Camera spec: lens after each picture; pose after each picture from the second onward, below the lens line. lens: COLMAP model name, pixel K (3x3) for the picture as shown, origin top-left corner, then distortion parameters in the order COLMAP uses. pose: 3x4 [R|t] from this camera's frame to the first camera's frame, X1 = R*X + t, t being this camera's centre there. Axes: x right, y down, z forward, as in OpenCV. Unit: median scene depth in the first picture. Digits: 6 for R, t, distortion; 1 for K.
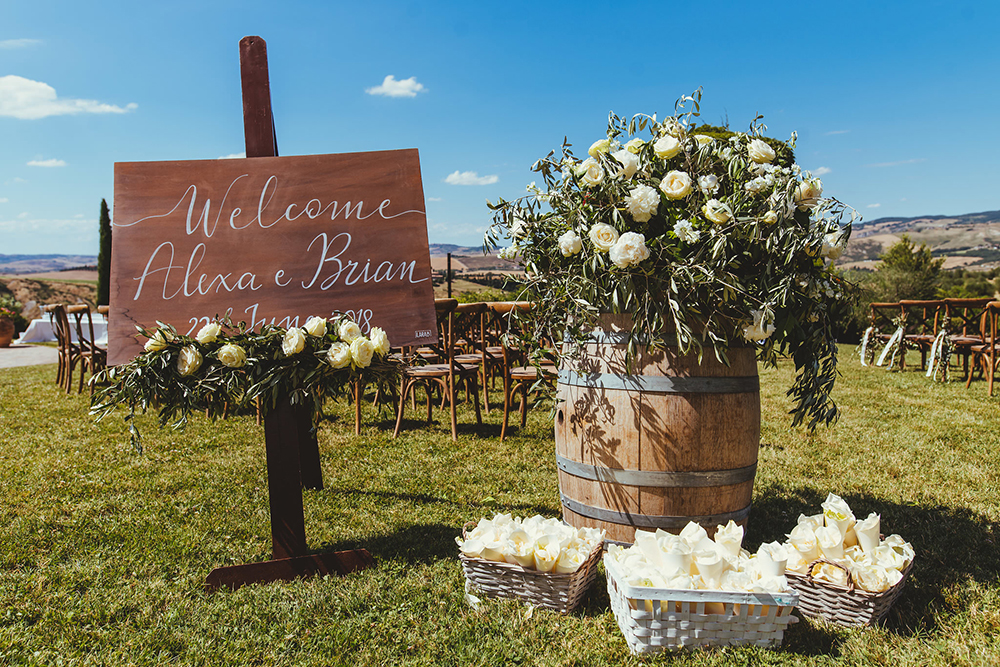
lens RADIAL K [[678.3, 0, 494.2], [0, 678.3, 333.6], [0, 0, 1]] dist [0.009835, 0.001807]
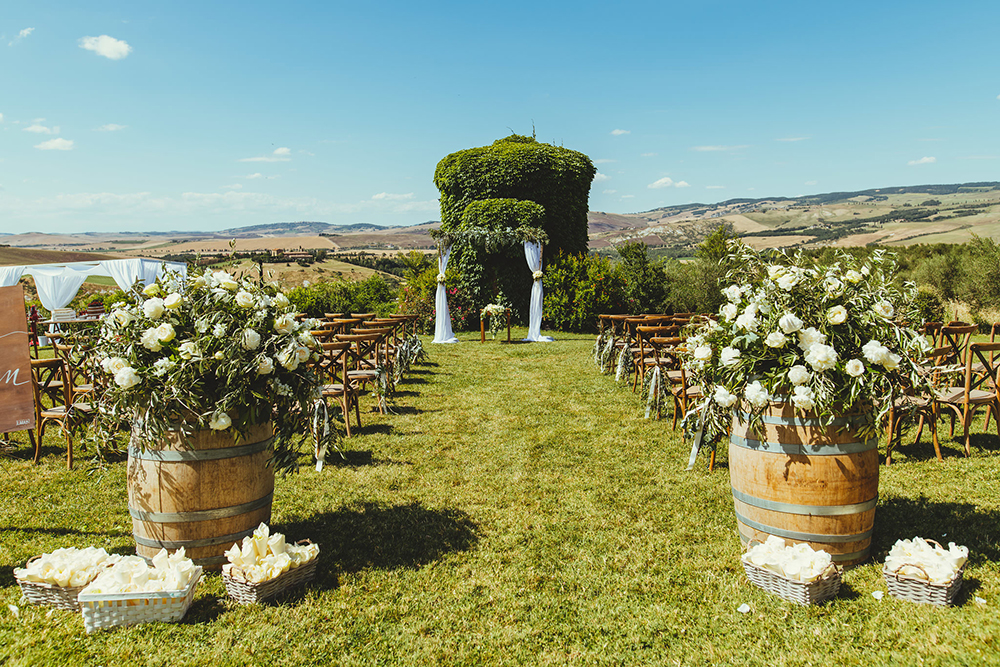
lens RADIAL K [[695.0, 0, 504.0], [0, 695.0, 331.4], [0, 0, 1]] dist [0.008161, 0.005421]
pose [[0.986094, -0.025283, 0.164257, 0.643242], [0.019305, 0.999096, 0.037885, -0.222519], [-0.165066, -0.034188, 0.985690, -0.586610]]
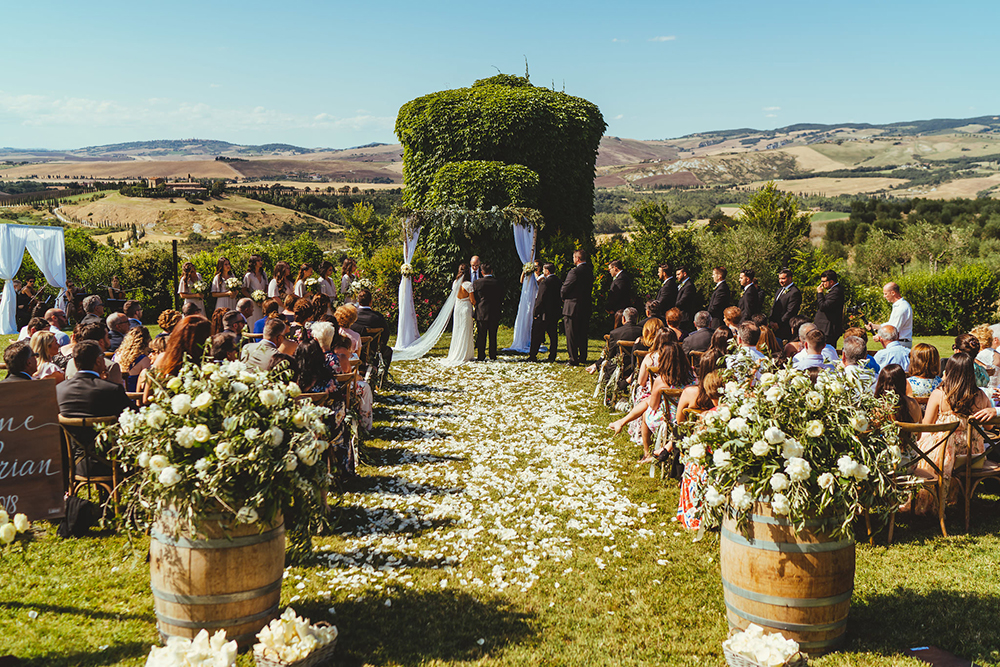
lens RADIAL K [[999.8, 0, 497.5], [0, 999.8, 332.1], [0, 0, 1]] dist [0.003058, 0.000000]
pose [[0.981655, -0.011136, 0.190339, 0.433661], [-0.004443, 0.996686, 0.081229, -0.562733], [-0.190612, -0.080584, 0.978352, -1.297523]]
